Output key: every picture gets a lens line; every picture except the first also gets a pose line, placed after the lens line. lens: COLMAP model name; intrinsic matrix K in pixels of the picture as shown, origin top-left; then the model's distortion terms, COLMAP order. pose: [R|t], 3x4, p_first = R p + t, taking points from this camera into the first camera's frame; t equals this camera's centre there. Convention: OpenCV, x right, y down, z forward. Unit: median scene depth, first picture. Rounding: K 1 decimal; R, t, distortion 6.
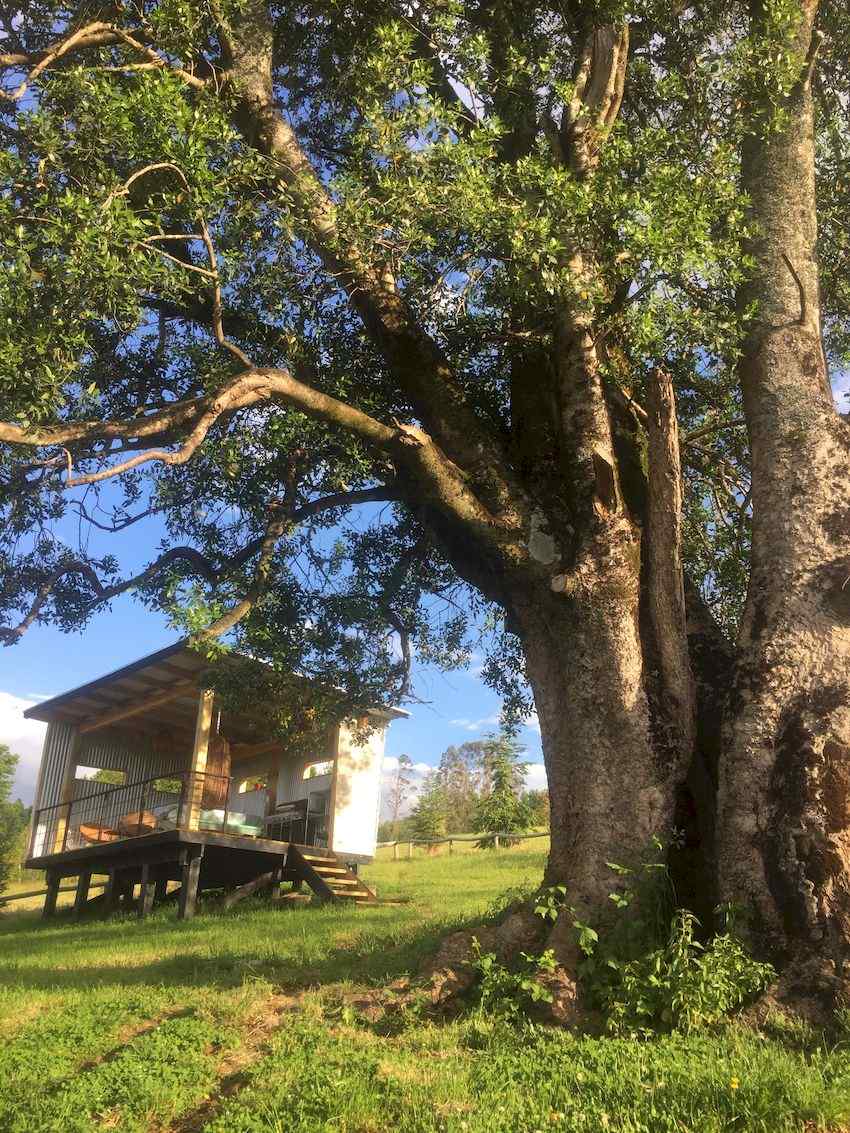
lens RADIAL K [[972.7, 0, 437.9], [0, 972.7, 569.1], [0, 0, 1]] dist [0.087282, -0.135885]
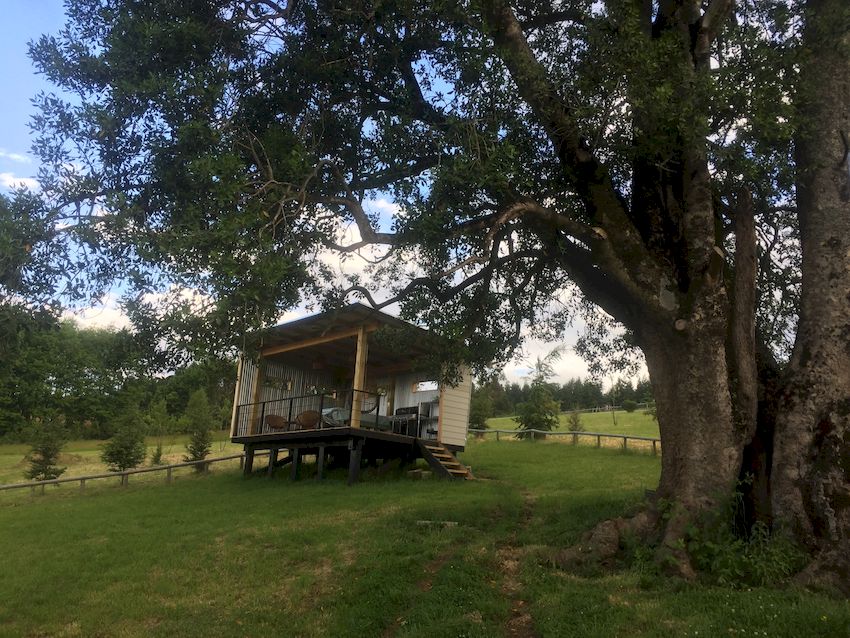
lens RADIAL K [[729.8, 0, 427.3], [0, 729.8, 316.8], [0, 0, 1]] dist [0.087282, -0.135885]
pose [[0.999202, 0.037322, -0.014219, -0.300692], [-0.034974, 0.989569, 0.139750, -0.164494], [0.019287, -0.139141, 0.990085, -0.257706]]
